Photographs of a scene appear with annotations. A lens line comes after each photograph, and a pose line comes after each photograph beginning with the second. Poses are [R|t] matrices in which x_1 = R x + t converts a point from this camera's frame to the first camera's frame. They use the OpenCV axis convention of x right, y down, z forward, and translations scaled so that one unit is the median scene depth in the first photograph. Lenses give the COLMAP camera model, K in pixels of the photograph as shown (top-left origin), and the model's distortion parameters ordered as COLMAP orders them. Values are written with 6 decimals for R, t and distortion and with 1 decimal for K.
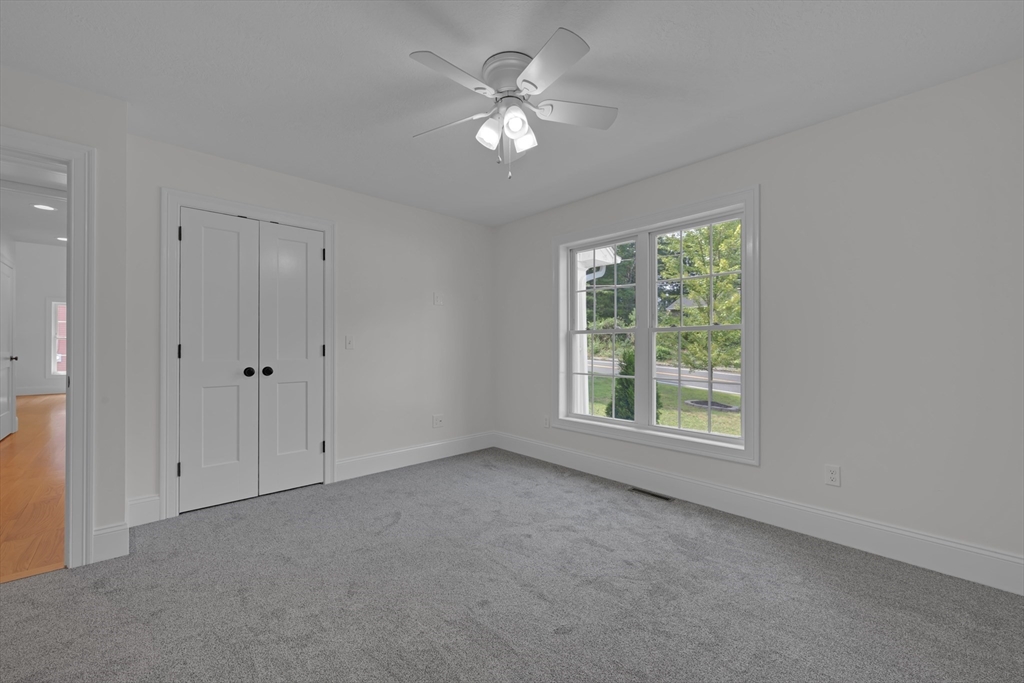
lens RADIAL K [[411.6, 0, 512.1], [0, 411.6, 343.7], [0, 0, 1]] dist [-0.002037, 0.001155]
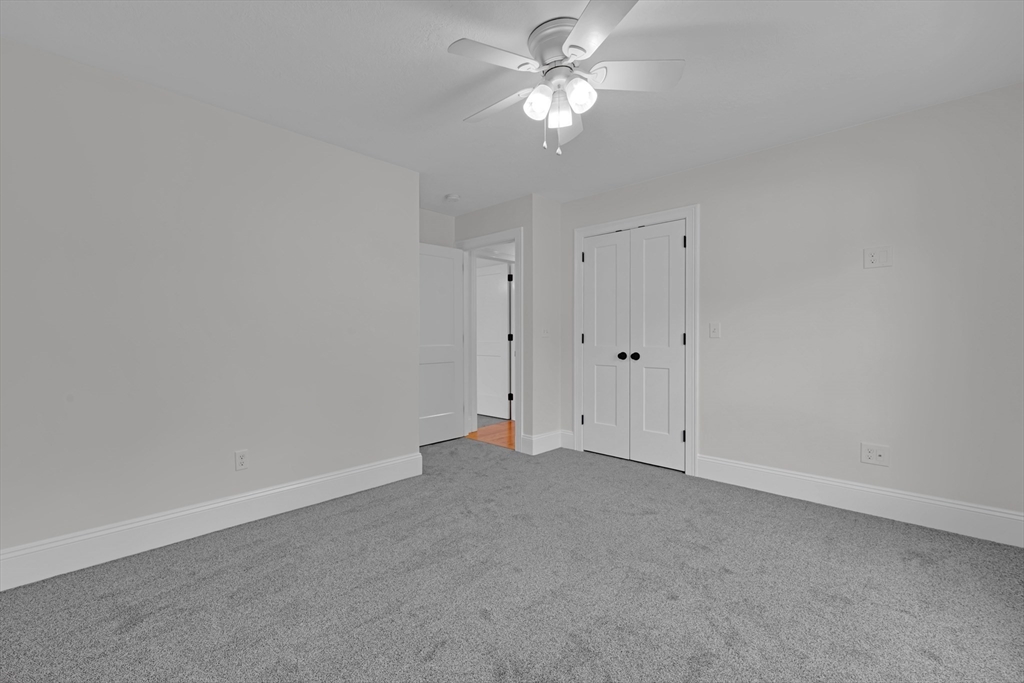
lens RADIAL K [[490.3, 0, 509.1], [0, 490.3, 339.7], [0, 0, 1]] dist [0.014000, -0.001127]
pose [[0.010776, 0.010283, -0.999889, 0.853493], [0.009008, 0.999906, 0.010380, 0.001134], [0.999901, -0.009119, 0.010682, 0.668552]]
